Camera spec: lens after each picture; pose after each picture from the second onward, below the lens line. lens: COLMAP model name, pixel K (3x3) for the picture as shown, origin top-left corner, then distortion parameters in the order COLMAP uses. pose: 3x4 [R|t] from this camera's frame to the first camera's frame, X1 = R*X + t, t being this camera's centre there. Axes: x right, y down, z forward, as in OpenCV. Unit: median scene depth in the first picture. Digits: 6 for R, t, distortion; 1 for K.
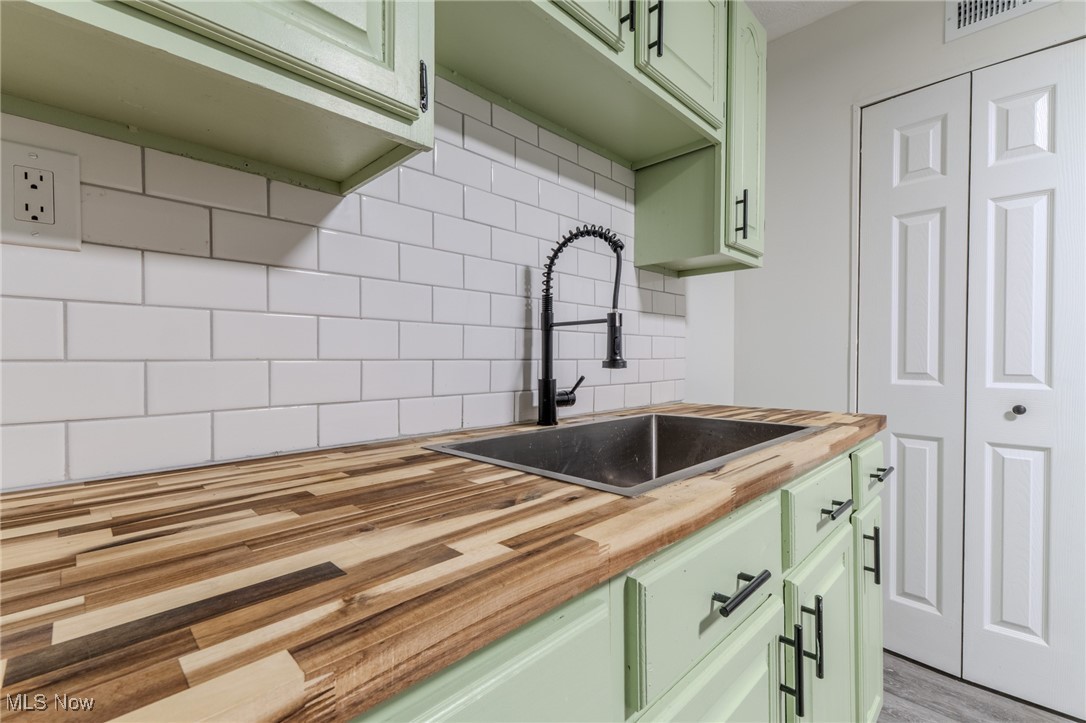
lens RADIAL K [[466.0, 0, 545.5], [0, 466.0, 361.0], [0, 0, 1]] dist [0.009041, -0.000877]
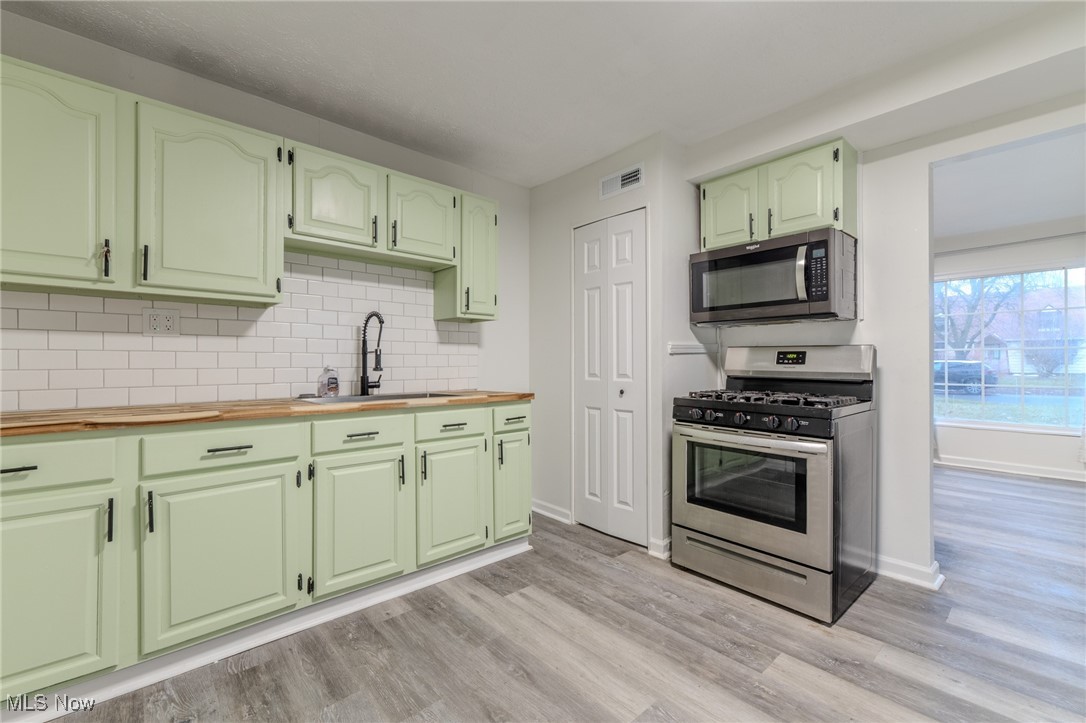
lens RADIAL K [[460.8, 0, 546.4], [0, 460.8, 361.0], [0, 0, 1]] dist [0.009484, -0.000021]
pose [[0.998836, -0.004182, -0.048059, 0.820952], [0.003427, 0.999870, -0.015771, 0.002779], [0.048119, 0.015588, 0.998720, -0.999805]]
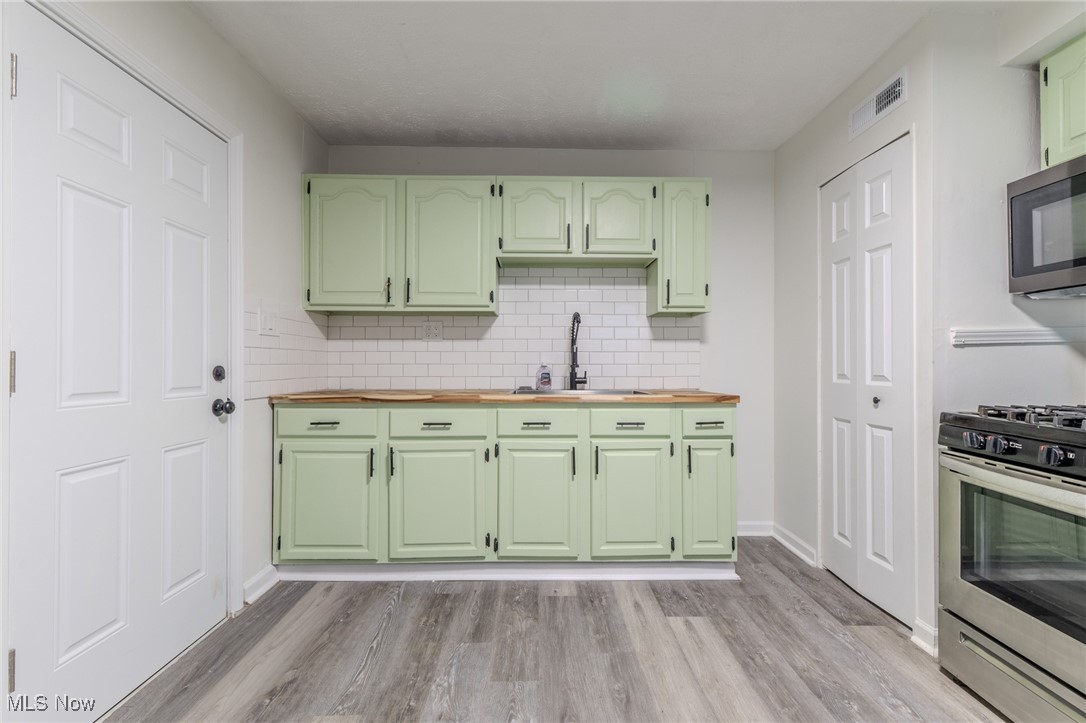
lens RADIAL K [[466.0, 0, 545.5], [0, 466.0, 361.0], [0, 0, 1]] dist [0.009041, -0.000877]
pose [[0.720046, -0.004646, -0.693910, 1.328936], [-0.006157, 0.999895, -0.013085, 0.010352], [0.693899, 0.013694, 0.719942, -0.736535]]
